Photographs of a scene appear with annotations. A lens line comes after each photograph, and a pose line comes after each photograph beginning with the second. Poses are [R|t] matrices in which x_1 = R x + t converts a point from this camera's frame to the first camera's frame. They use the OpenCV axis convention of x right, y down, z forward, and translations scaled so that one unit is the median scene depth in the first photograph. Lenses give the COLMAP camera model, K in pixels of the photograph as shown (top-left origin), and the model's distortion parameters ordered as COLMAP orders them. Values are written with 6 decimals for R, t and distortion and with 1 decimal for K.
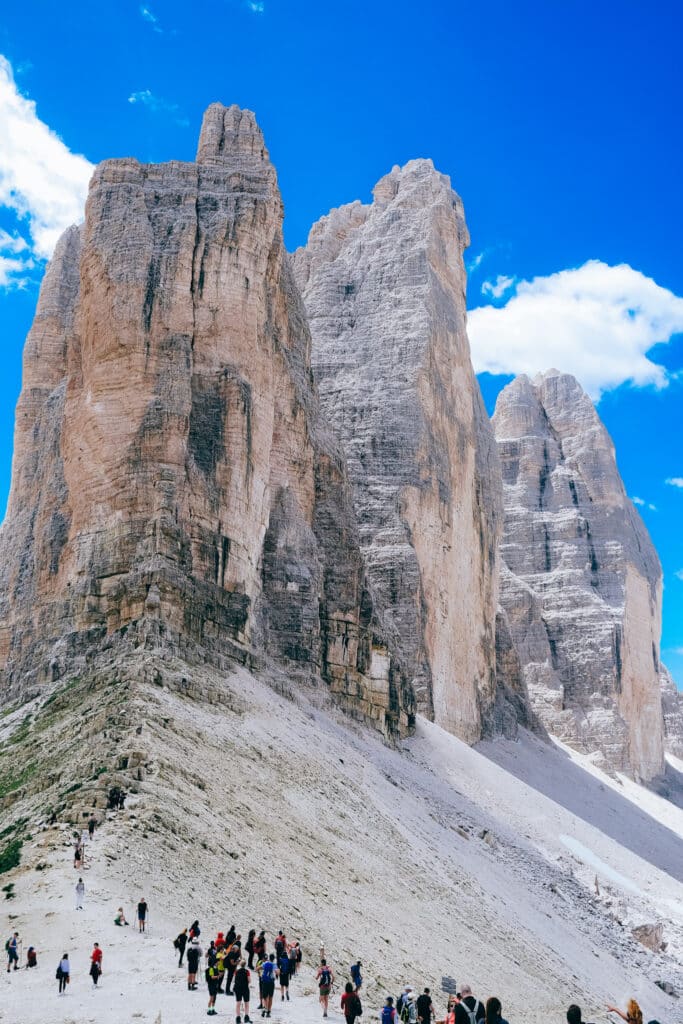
lens RADIAL K [[1010.1, 0, 403.1], [0, 1010.1, 508.9], [0, 0, 1]] dist [-0.023808, -0.007484]
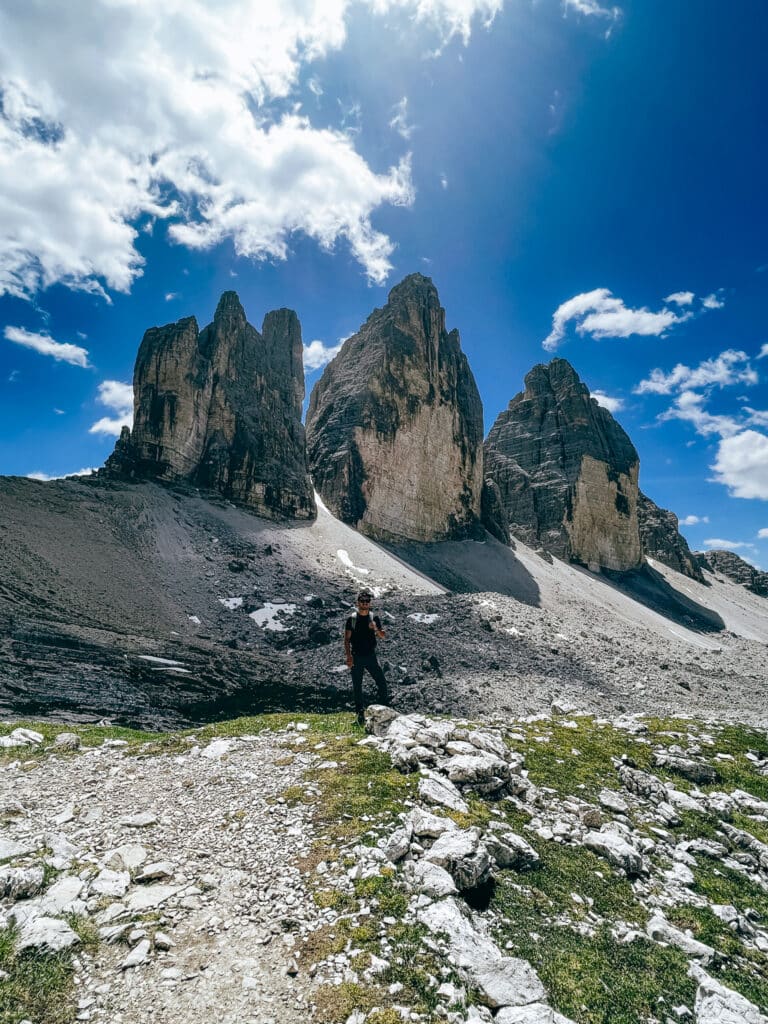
lens RADIAL K [[528.5, 0, 384.0], [0, 528.5, 512.0], [0, 0, 1]] dist [0.011542, -0.000102]
pose [[0.891743, -0.086405, -0.444217, 0.434169], [0.122134, 0.991130, 0.052392, 0.086383], [0.435749, -0.100975, 0.894386, -0.073684]]
